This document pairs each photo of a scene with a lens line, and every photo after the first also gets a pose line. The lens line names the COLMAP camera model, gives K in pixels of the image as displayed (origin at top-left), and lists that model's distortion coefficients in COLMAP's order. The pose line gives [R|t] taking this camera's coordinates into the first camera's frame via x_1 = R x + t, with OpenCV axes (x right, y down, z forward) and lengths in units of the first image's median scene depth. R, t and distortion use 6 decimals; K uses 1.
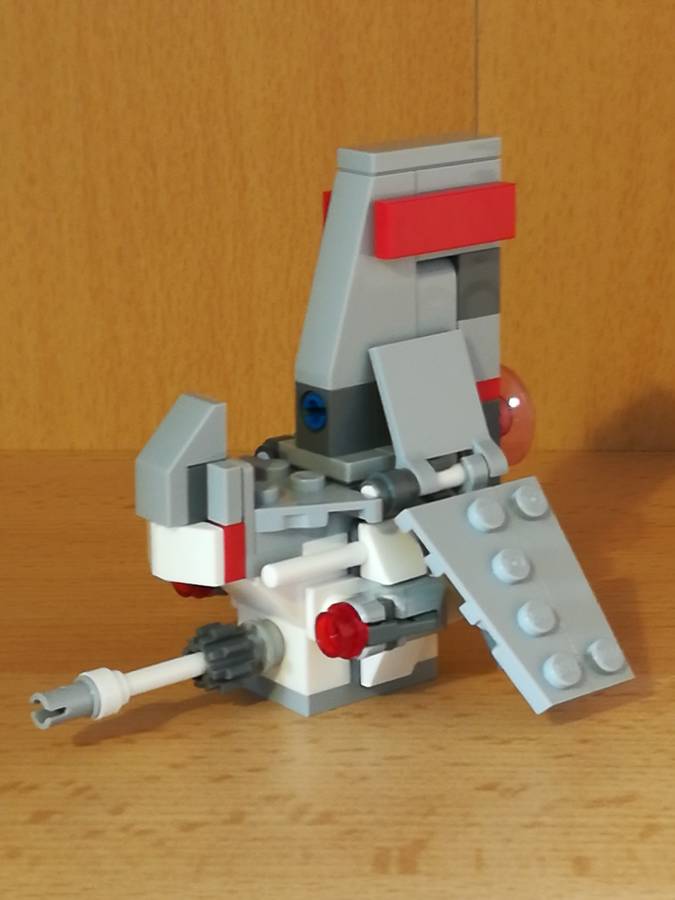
lens RADIAL K [[2538.8, 0, 337.5], [0, 2538.8, 450.0], [0, 0, 1]] dist [0.326221, 0.443492]
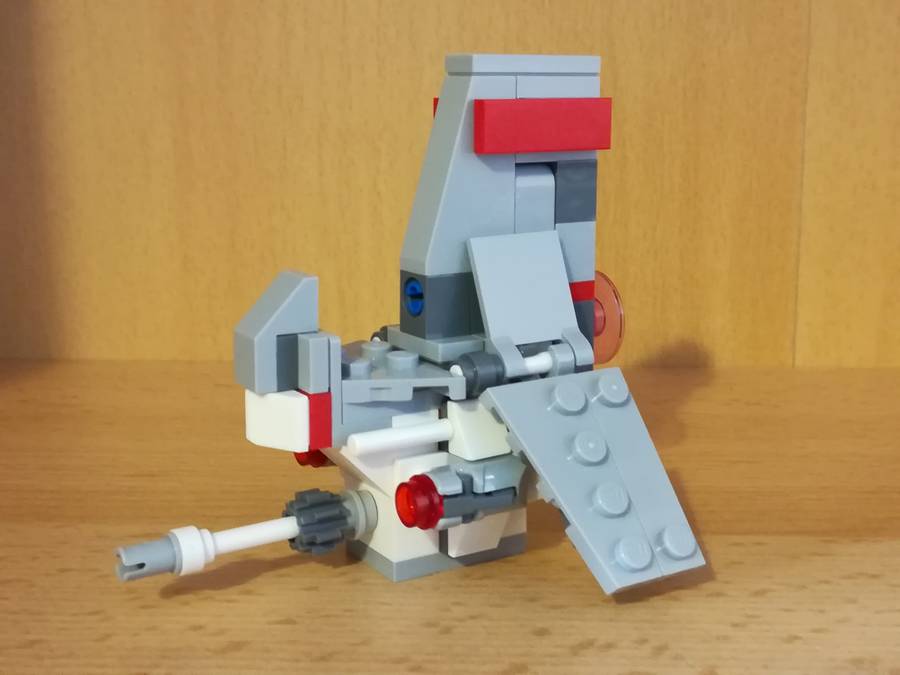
lens RADIAL K [[1356.0, 0, 450.0], [0, 1356.0, 337.5], [0, 0, 1]] dist [0.141919, -0.046034]
pose [[0.995123, 0.040646, -0.089876, 0.059186], [-0.045631, 0.997491, -0.054124, 0.033003], [0.087451, 0.057961, 0.994481, 0.436540]]
